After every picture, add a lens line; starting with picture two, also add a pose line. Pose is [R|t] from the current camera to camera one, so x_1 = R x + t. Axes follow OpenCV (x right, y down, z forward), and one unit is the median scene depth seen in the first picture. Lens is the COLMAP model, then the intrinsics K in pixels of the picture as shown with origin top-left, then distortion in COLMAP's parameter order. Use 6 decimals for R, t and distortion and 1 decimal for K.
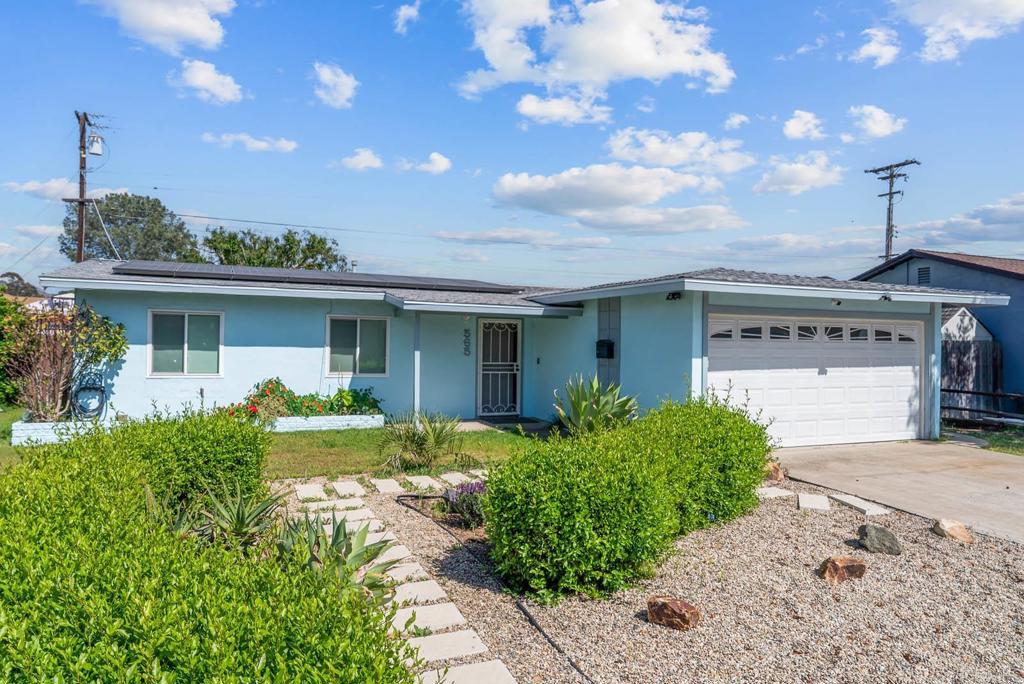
lens RADIAL K [[693.9, 0, 517.0], [0, 693.9, 346.1], [0, 0, 1]] dist [-0.032706, 0.011149]
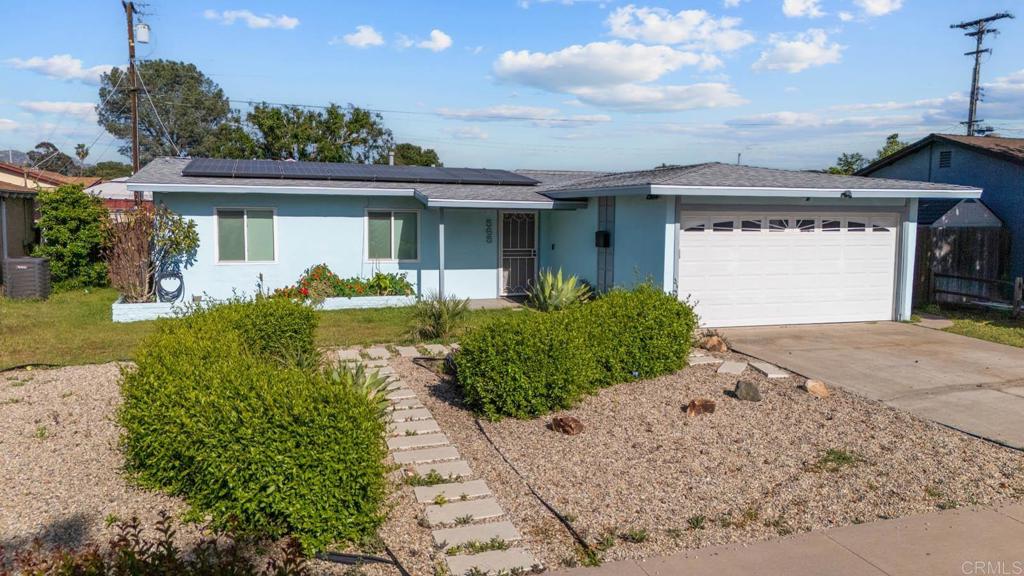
lens RADIAL K [[750.8, 0, 515.6], [0, 750.8, 279.8], [0, 0, 1]] dist [0.076366, -0.075286]
pose [[0.996214, 0.002269, -0.086903, 0.093306], [0.004960, 0.996547, 0.082881, -0.033346], [0.086791, -0.082998, 0.992763, -0.256703]]
